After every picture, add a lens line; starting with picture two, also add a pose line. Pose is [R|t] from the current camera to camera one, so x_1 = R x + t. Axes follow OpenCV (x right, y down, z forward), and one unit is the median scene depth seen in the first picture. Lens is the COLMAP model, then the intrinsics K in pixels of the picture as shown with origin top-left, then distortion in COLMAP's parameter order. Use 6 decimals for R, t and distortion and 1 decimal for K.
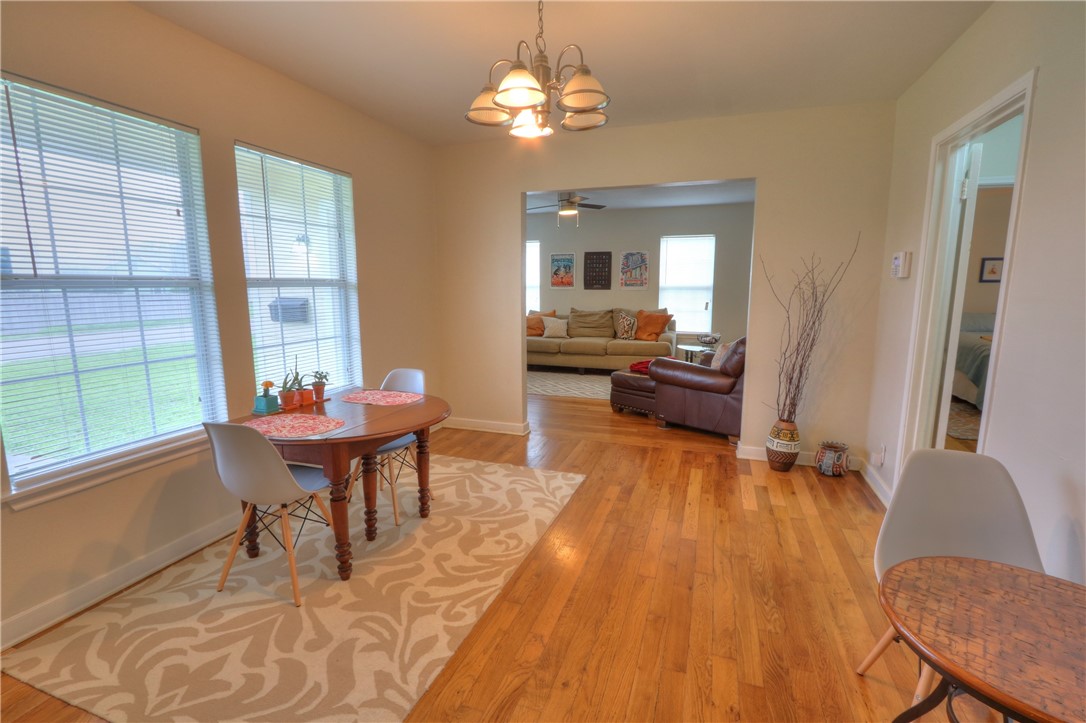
lens RADIAL K [[500.0, 0, 535.2], [0, 500.0, 361.3], [0, 0, 1]] dist [-0.015169, 0.002169]
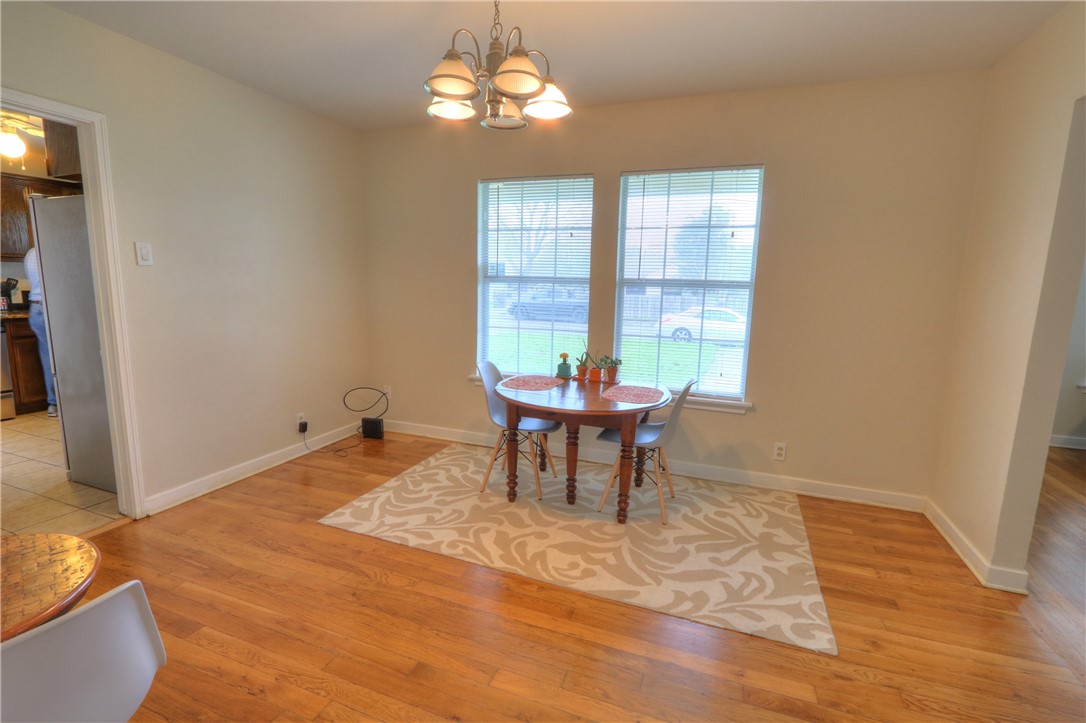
lens RADIAL K [[500.0, 0, 534.5], [0, 500.0, 364.6], [0, 0, 1]] dist [-0.015169, 0.002169]
pose [[-0.024183, 0.156796, -0.987335, 0.841161], [-0.170562, 0.972496, 0.158617, -0.136551], [0.985050, 0.172237, 0.003226, 0.940629]]
